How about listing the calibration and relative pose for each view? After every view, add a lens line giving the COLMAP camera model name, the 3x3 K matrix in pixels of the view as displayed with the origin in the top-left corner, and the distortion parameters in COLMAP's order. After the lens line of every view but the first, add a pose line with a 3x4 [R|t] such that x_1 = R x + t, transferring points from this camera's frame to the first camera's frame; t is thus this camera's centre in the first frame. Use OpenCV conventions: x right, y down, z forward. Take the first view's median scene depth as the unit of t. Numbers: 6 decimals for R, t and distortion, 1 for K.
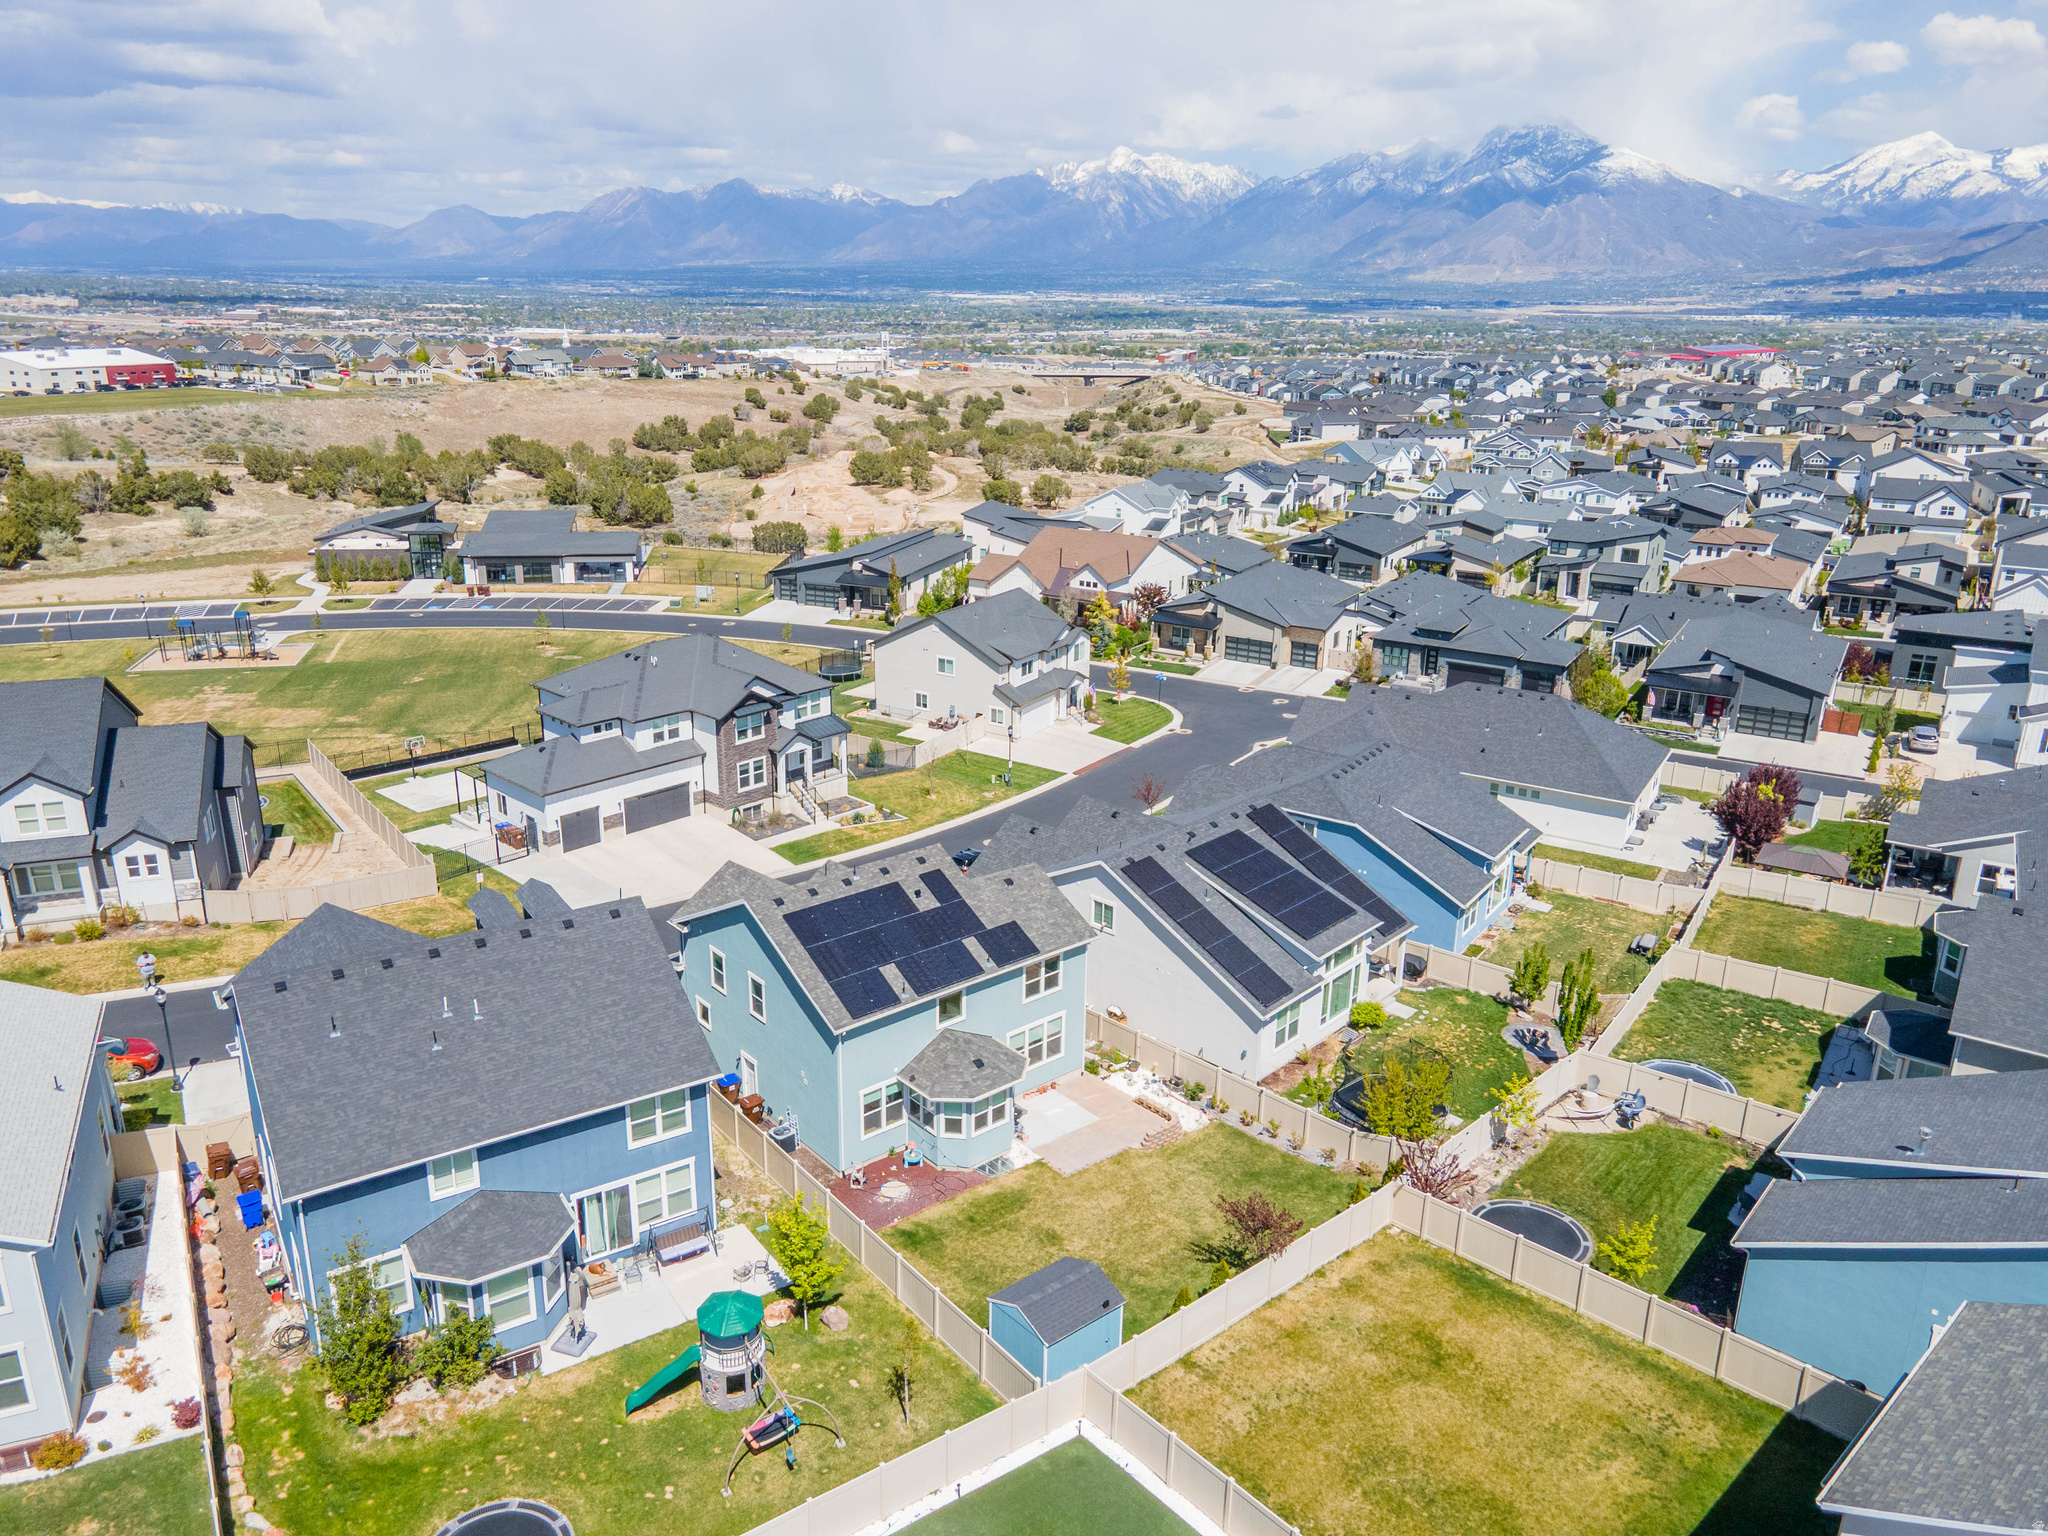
lens RADIAL K [[1486.2, 0, 1010.7], [0, 1486.2, 760.2], [0, 0, 1]] dist [0.012288, 0.063503]
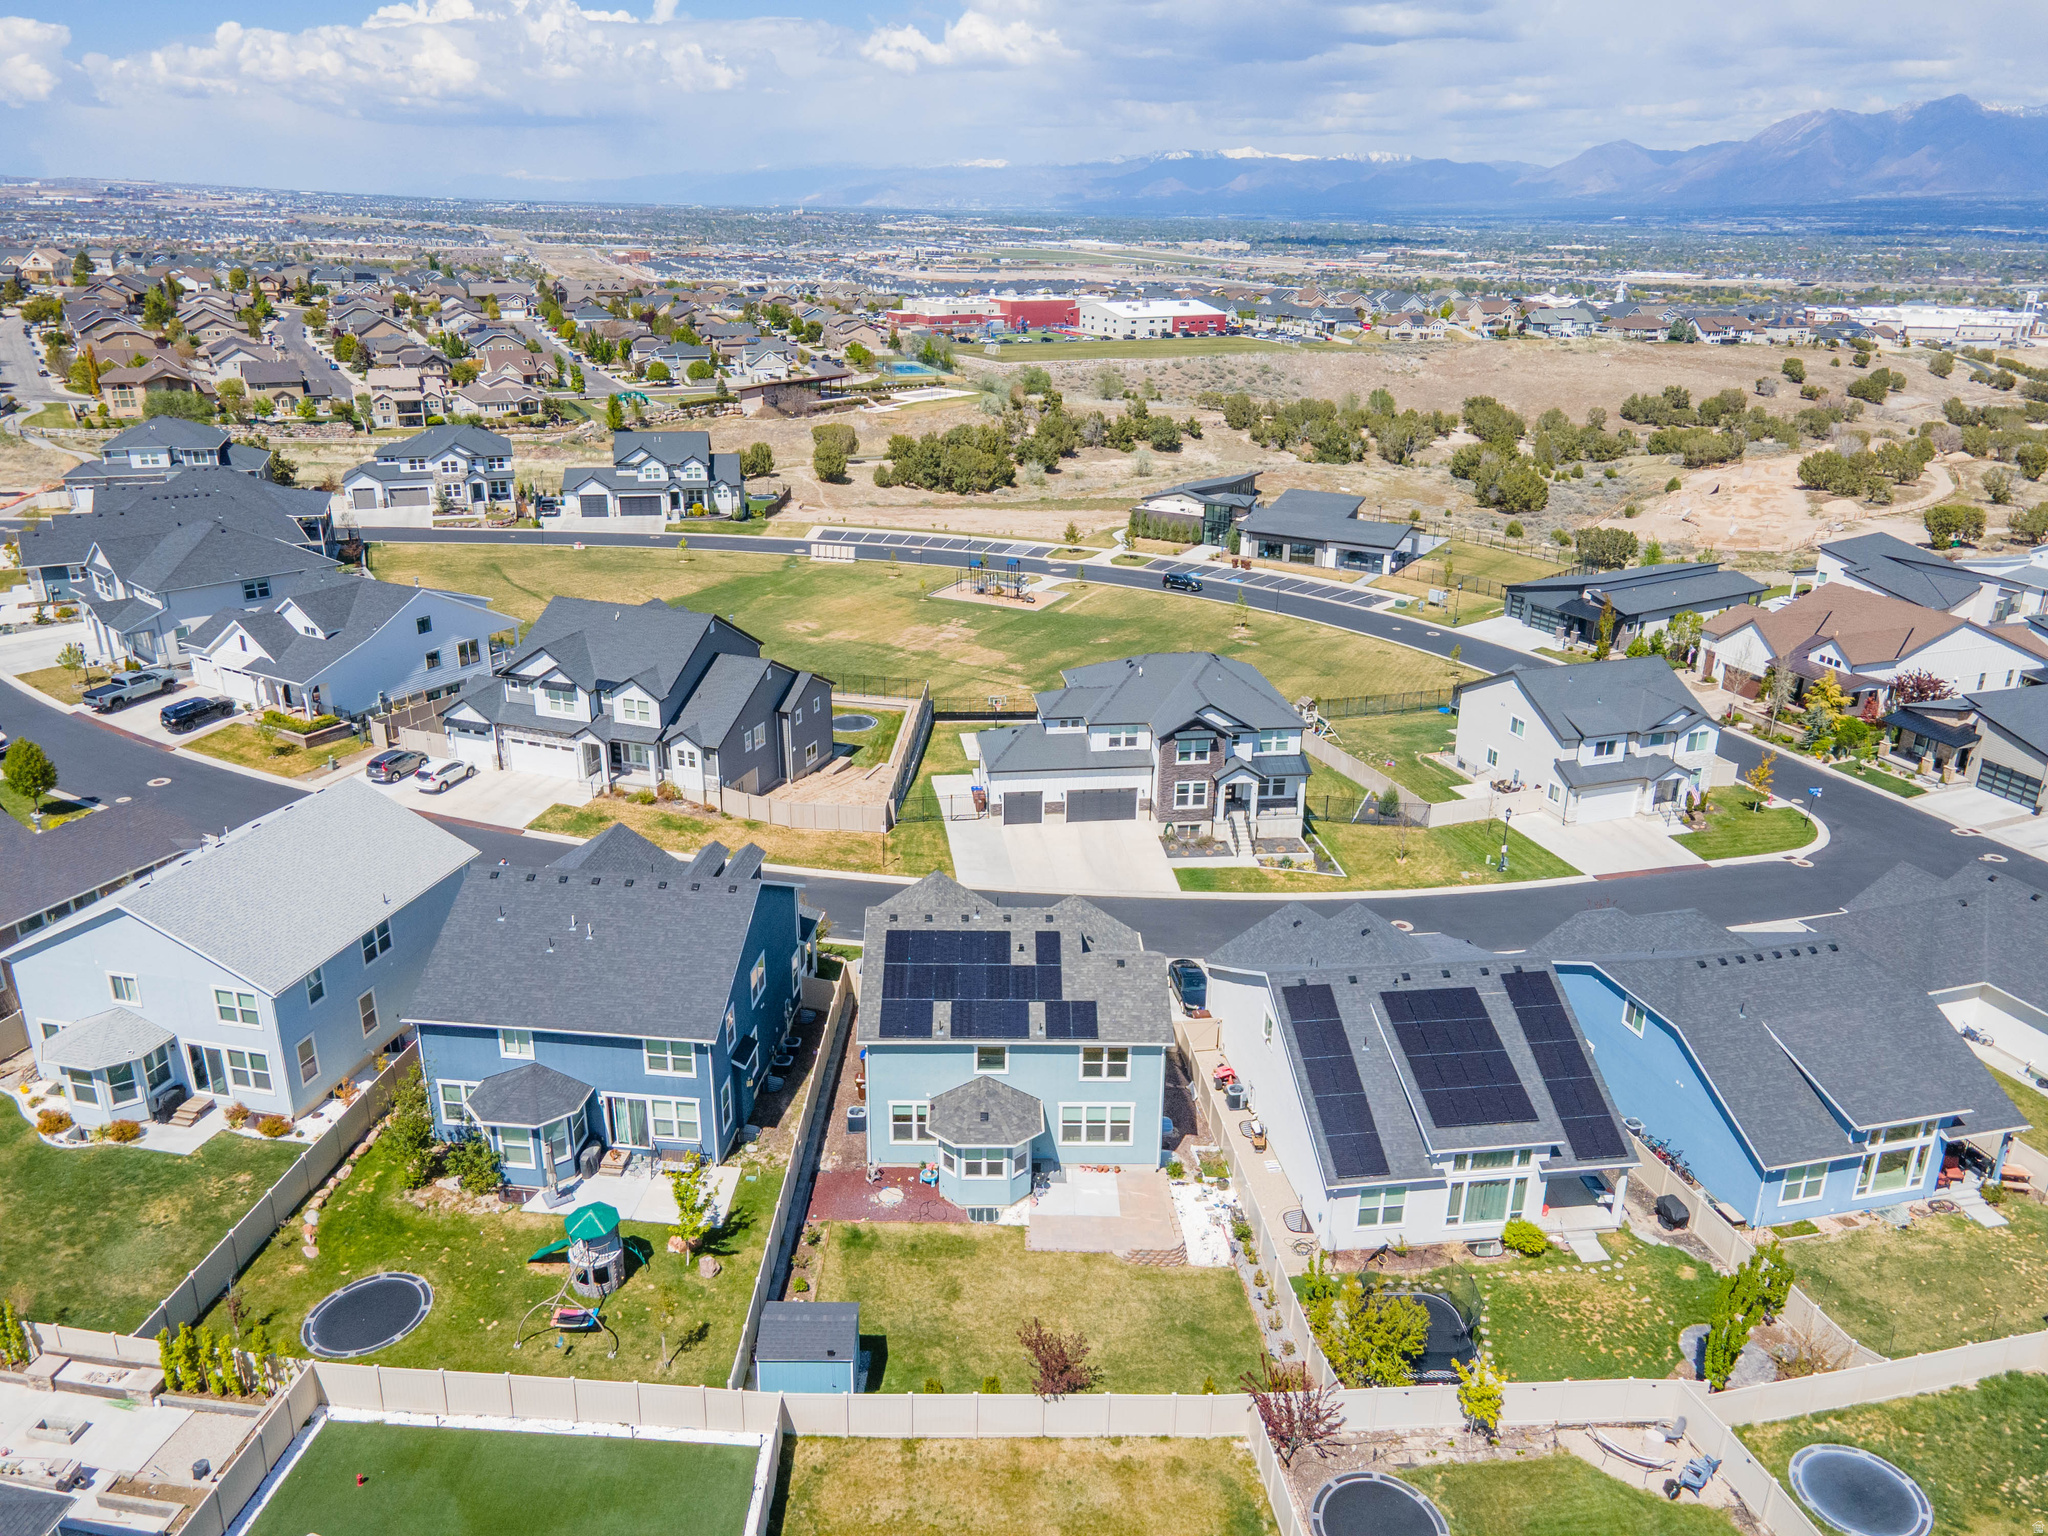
lens RADIAL K [[1493.0, 0, 1008.5], [0, 1493.0, 768.4], [0, 0, 1]] dist [0.017888, 0.027338]
pose [[0.774411, 0.222268, -0.592356, 0.274507], [-0.199224, 0.974299, 0.105130, -0.074783], [0.600498, 0.036598, 0.798788, 0.069280]]
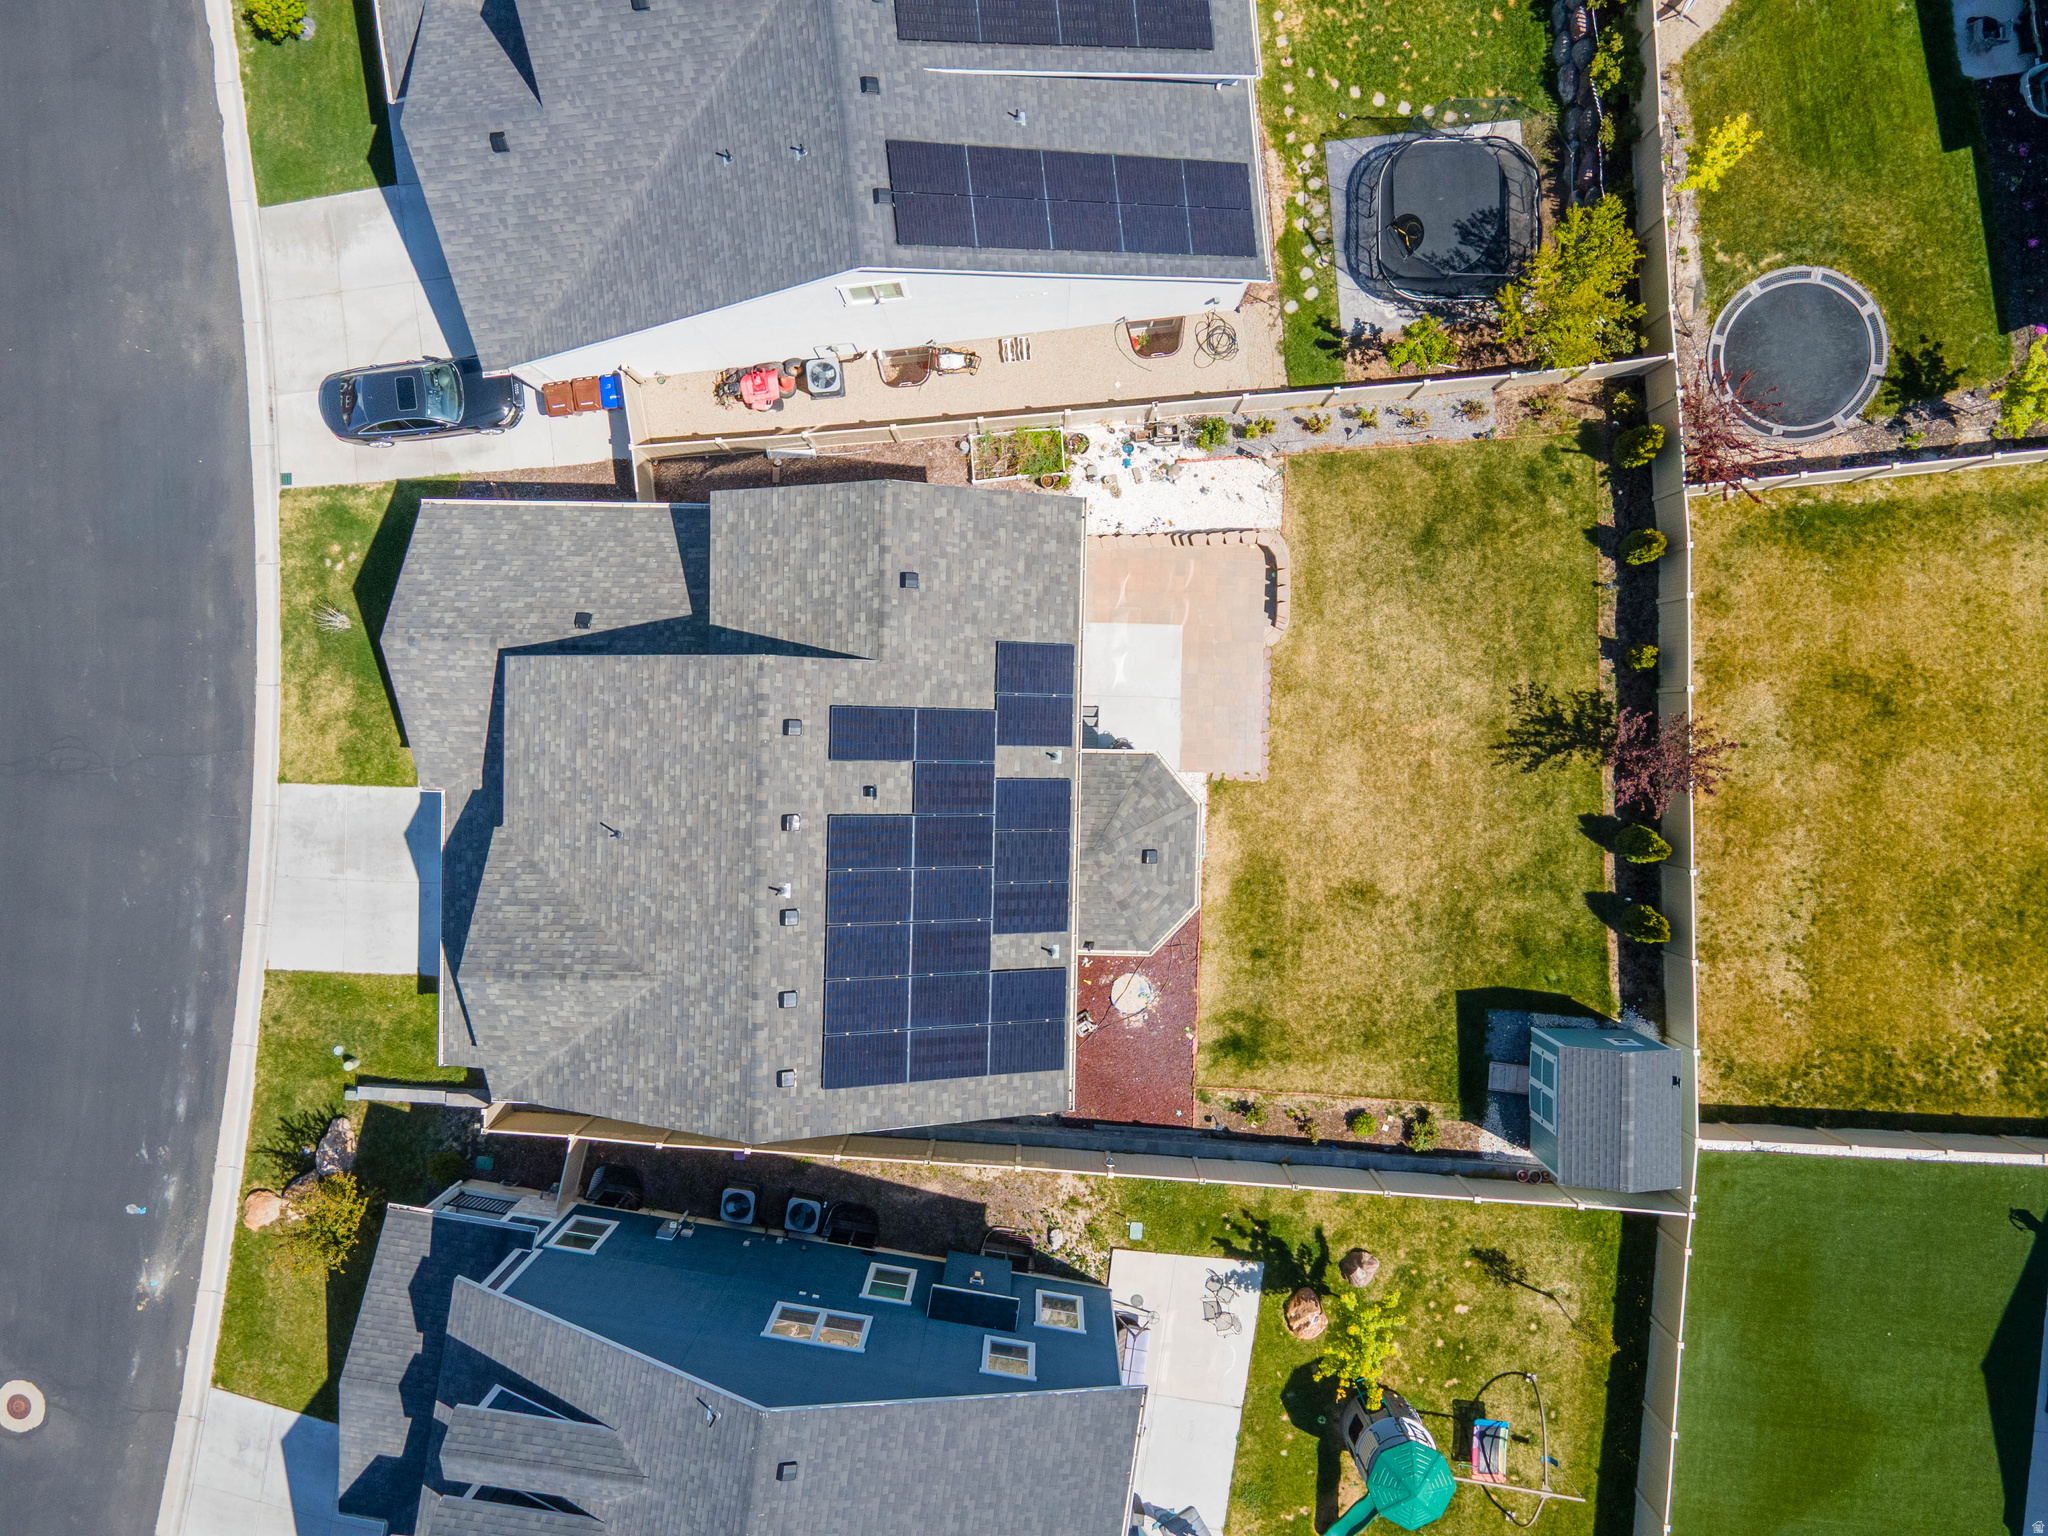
lens RADIAL K [[1486.2, 0, 1010.7], [0, 1486.2, 760.2], [0, 0, 1]] dist [0.012288, 0.063503]
pose [[0.658119, -0.751536, -0.045531, -0.001059], [0.267655, 0.177005, 0.947117, -0.185964], [-0.703733, -0.635502, 0.317643, 0.419495]]
